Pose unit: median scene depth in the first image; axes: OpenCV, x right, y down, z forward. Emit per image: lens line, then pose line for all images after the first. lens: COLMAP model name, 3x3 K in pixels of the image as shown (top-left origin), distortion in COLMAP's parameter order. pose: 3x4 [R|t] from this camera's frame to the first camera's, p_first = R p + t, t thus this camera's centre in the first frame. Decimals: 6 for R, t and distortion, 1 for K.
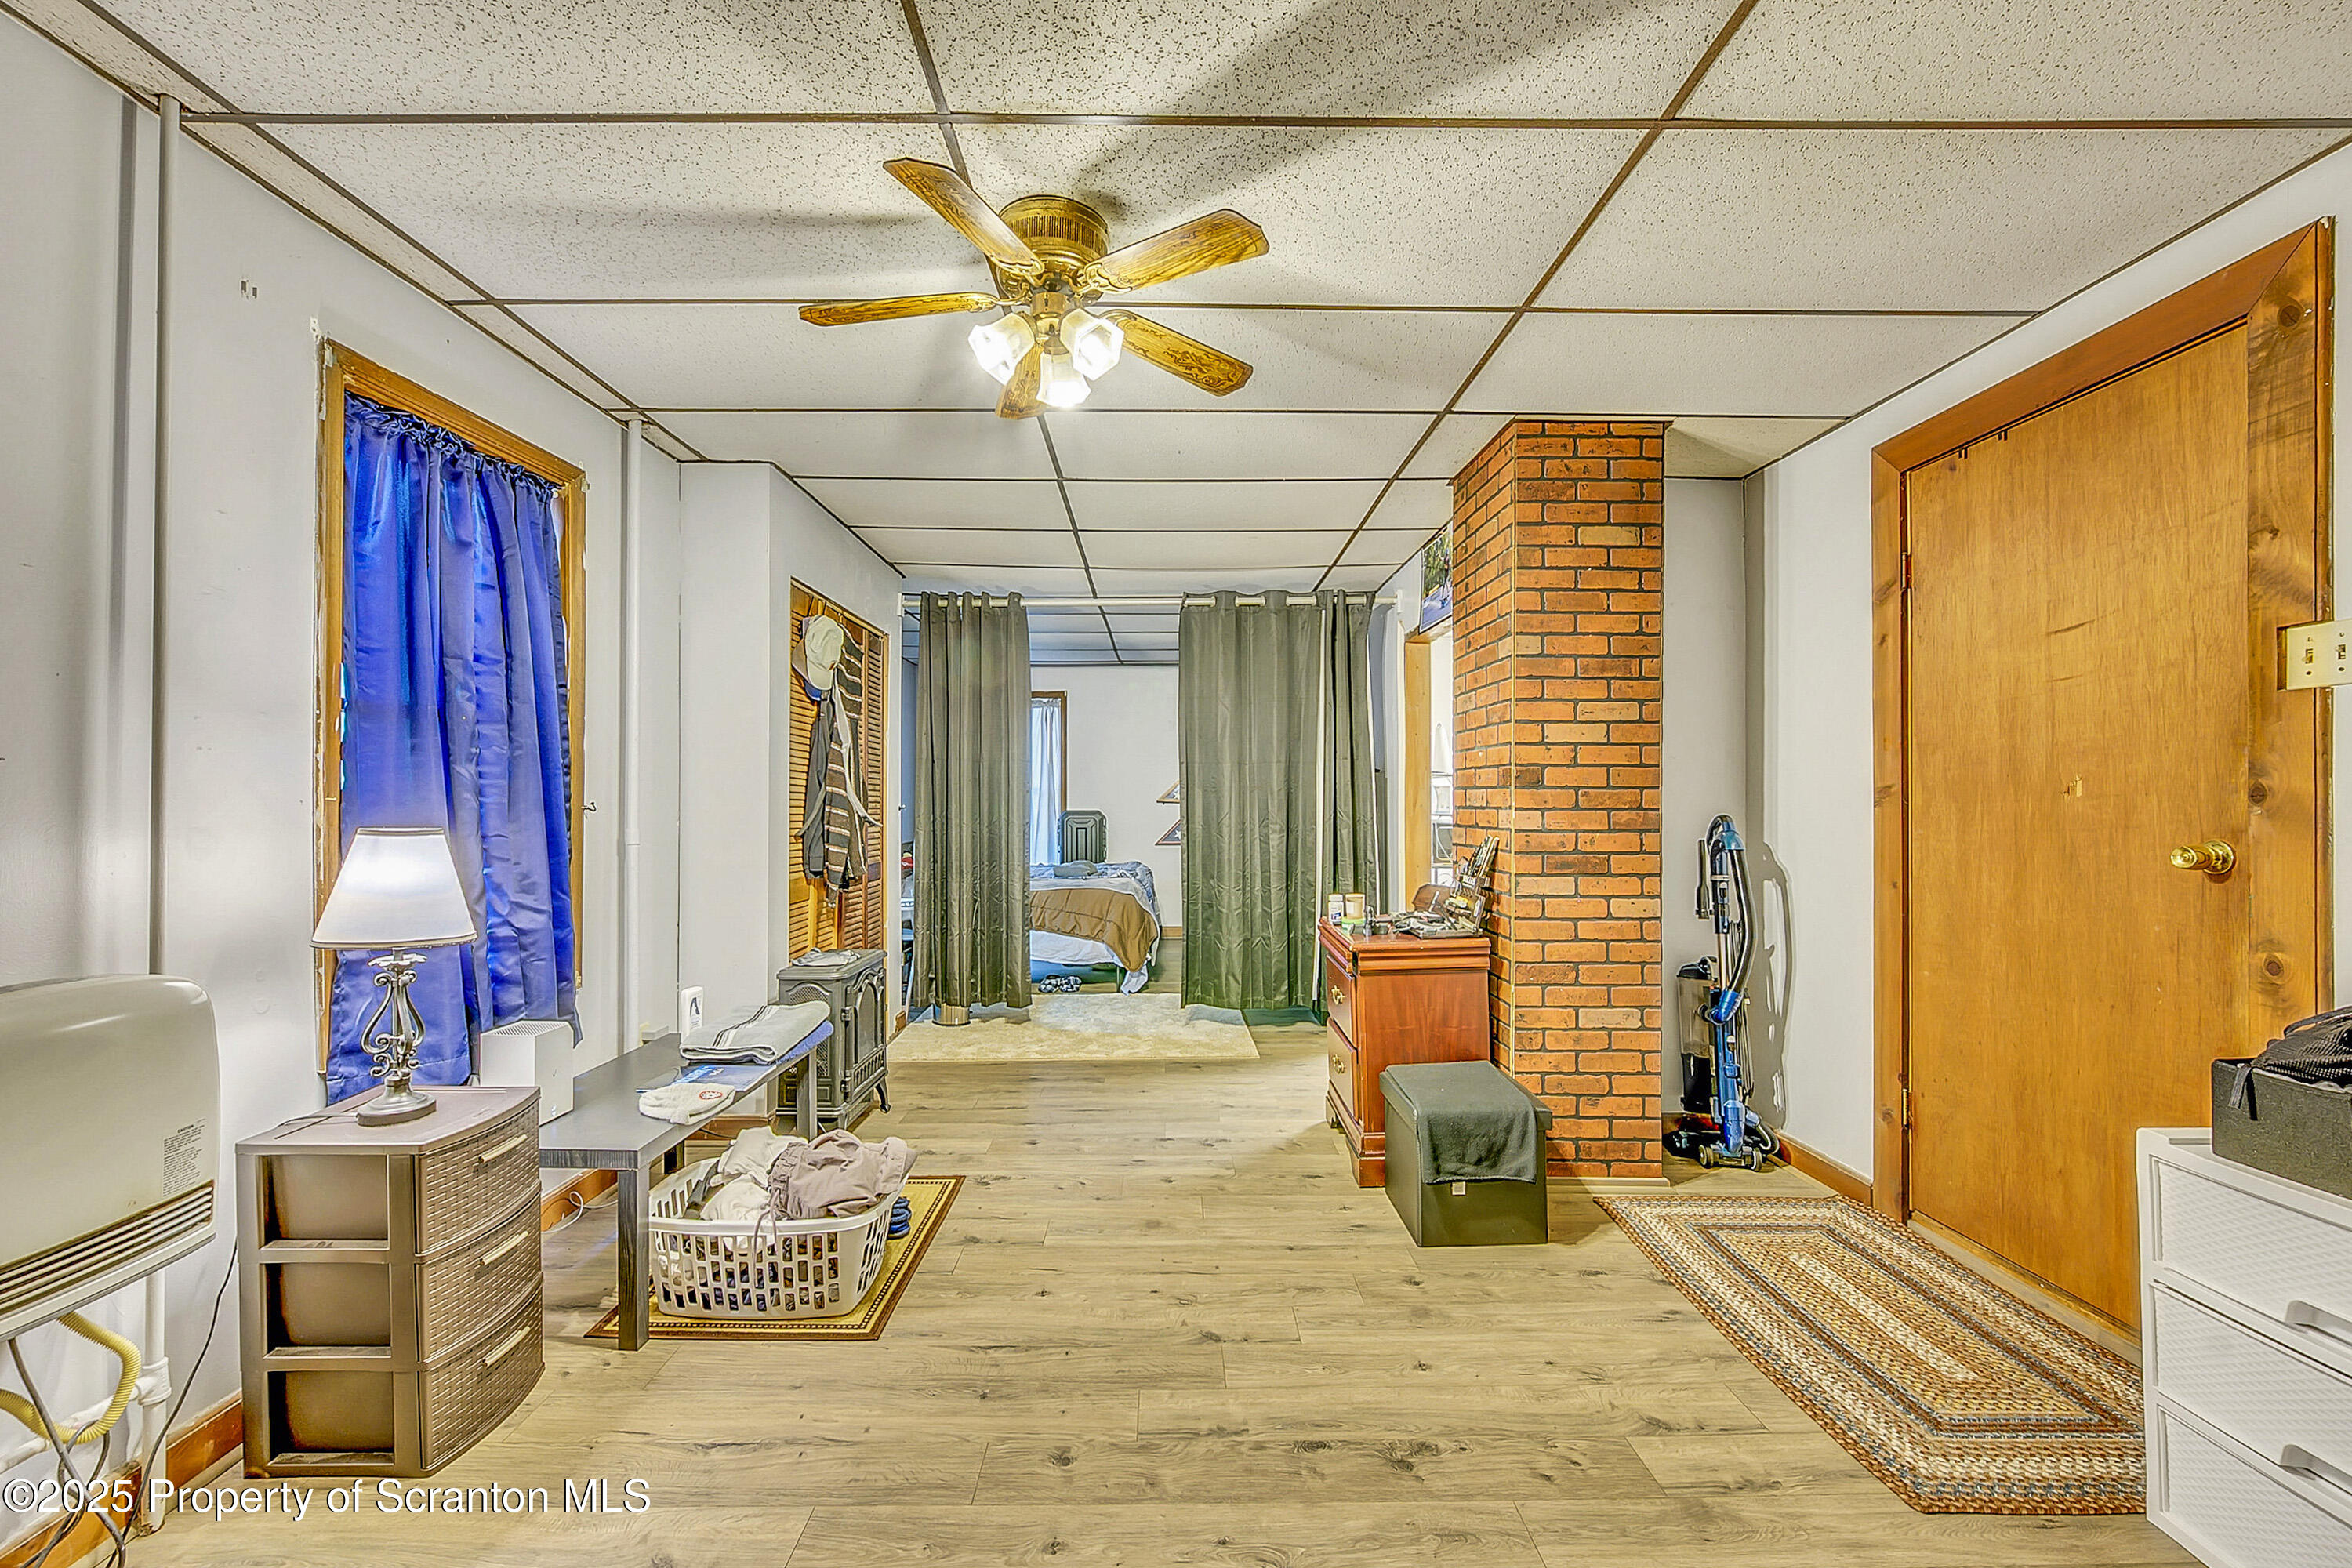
lens RADIAL K [[959.2, 0, 1177.5], [0, 959.2, 795.8], [0, 0, 1]] dist [-0.001325, -0.000164]
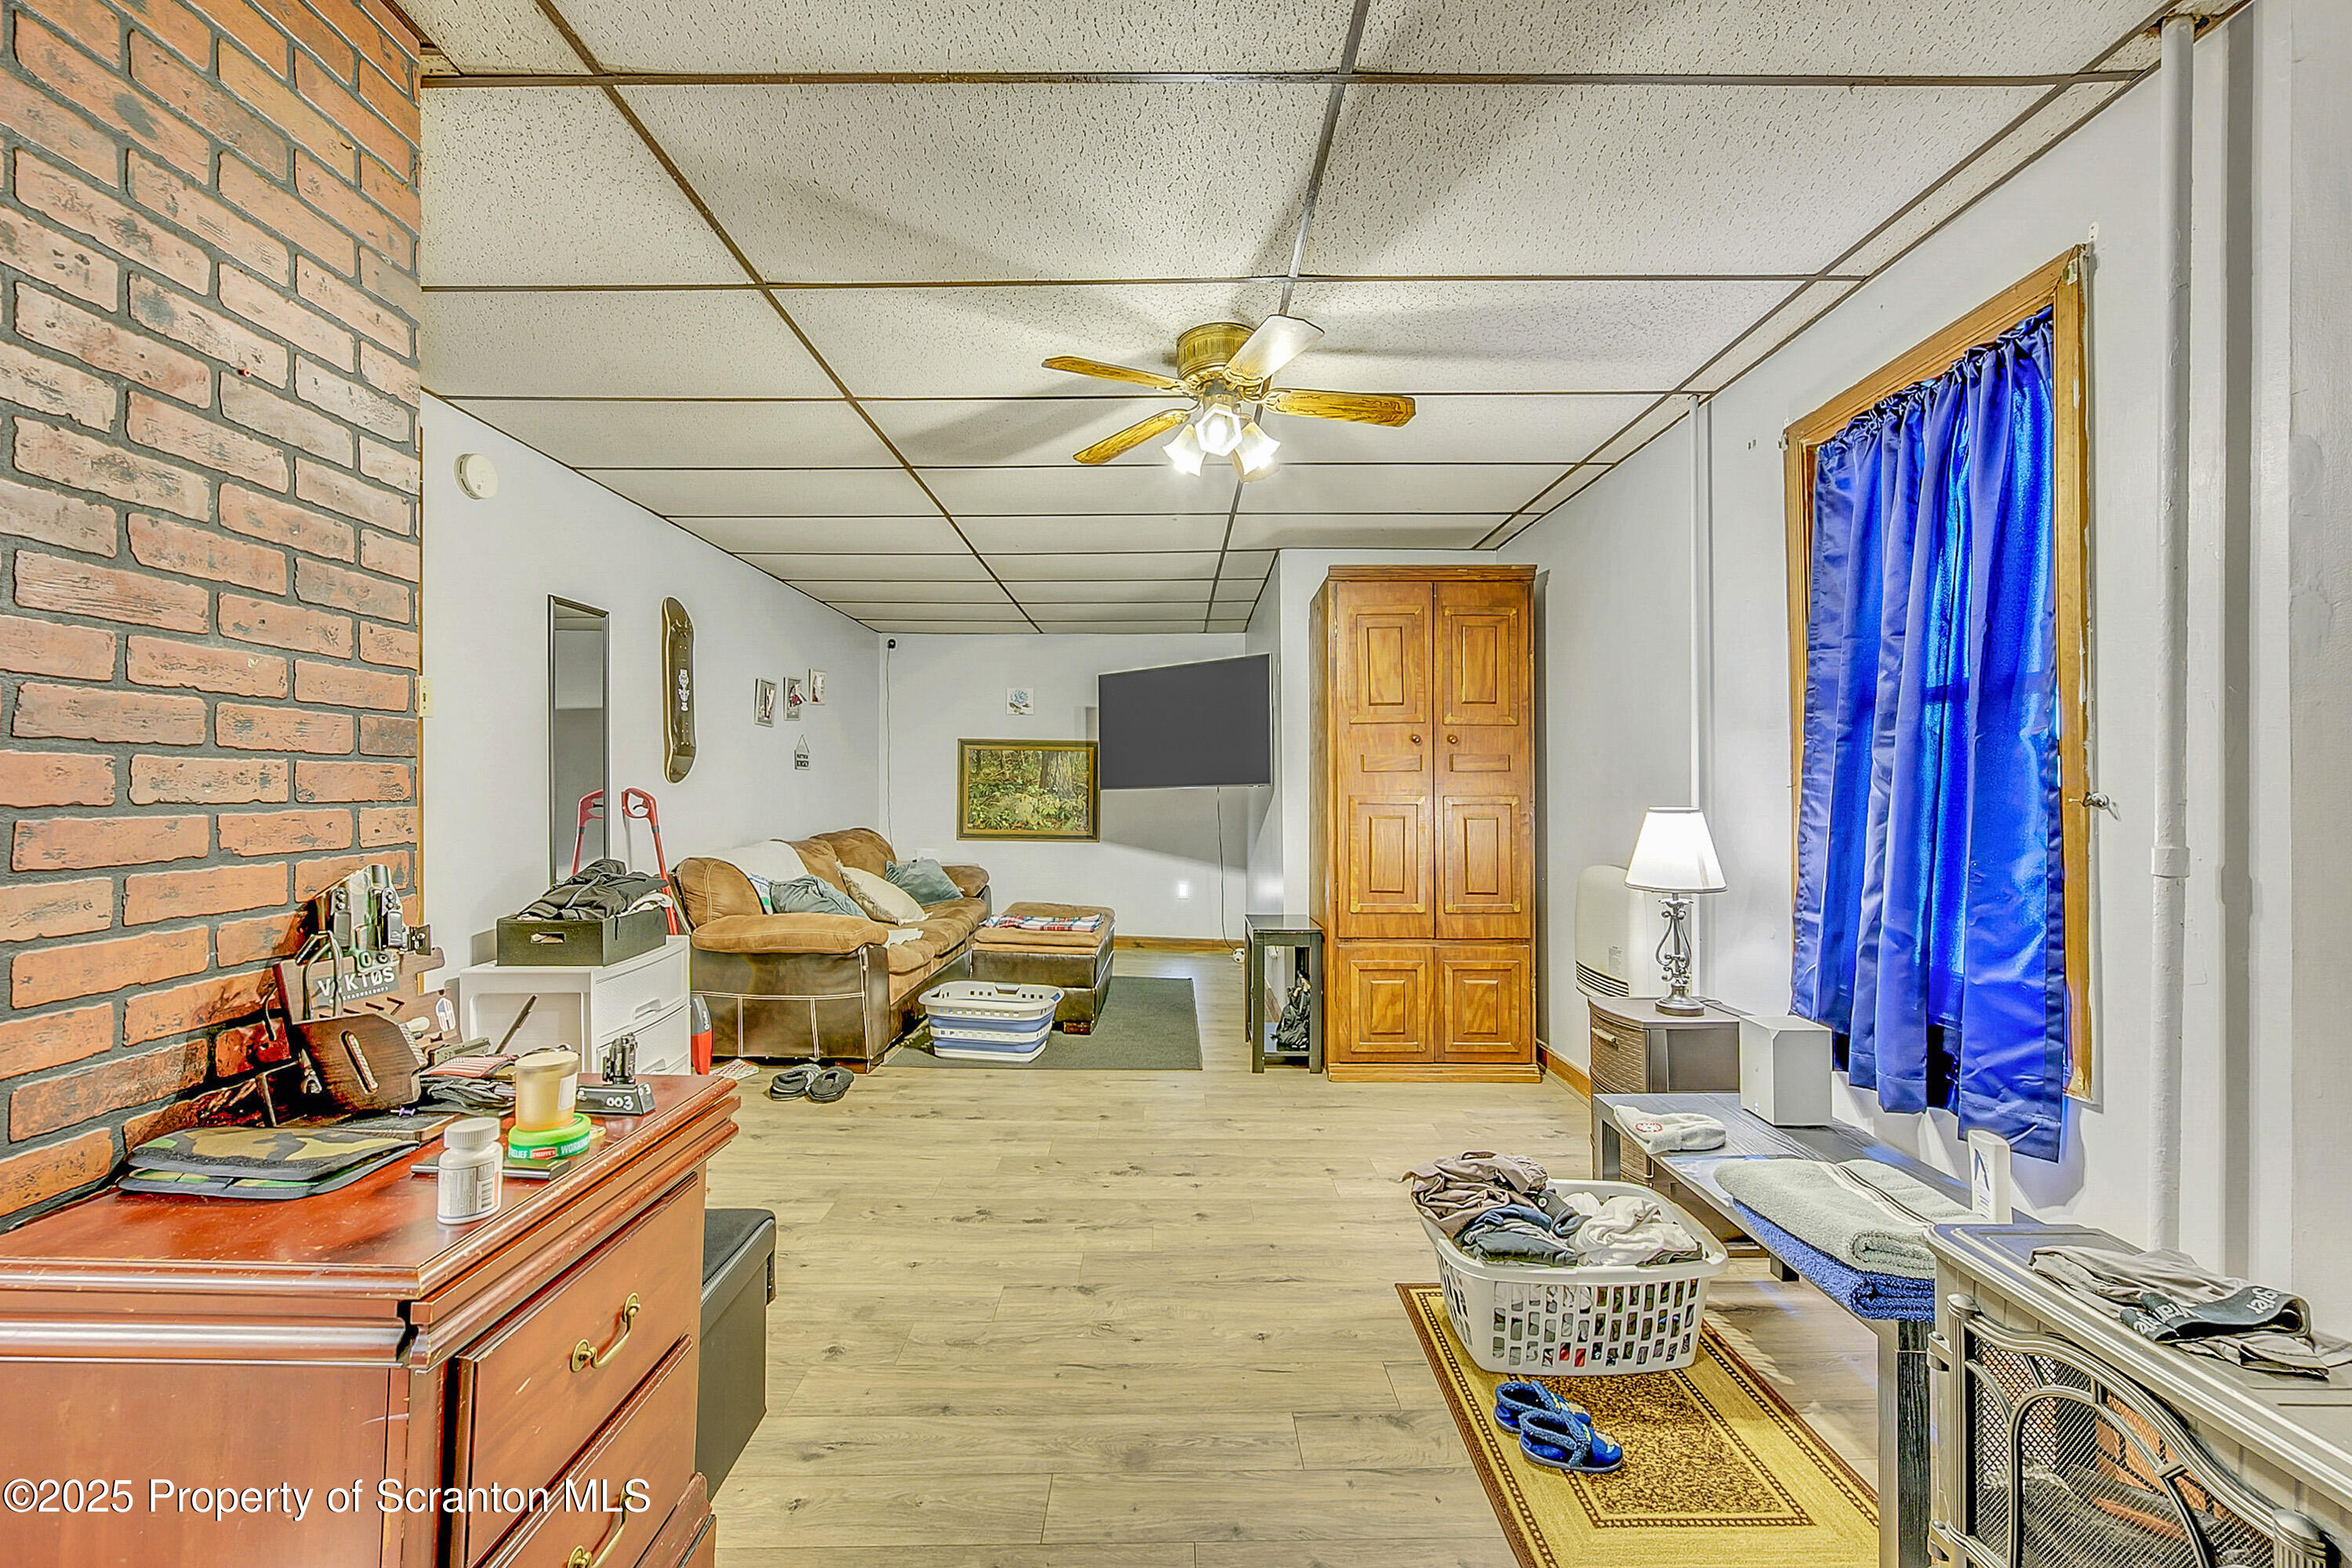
lens RADIAL K [[959.2, 0, 1177.5], [0, 959.2, 795.8], [0, 0, 1]] dist [-0.001325, -0.000164]
pose [[-0.999998, -0.001769, 0.000613, -0.062936], [-0.001768, 0.999998, 0.000831, 0.012434], [-0.000615, 0.000830, -0.999999, 1.954321]]
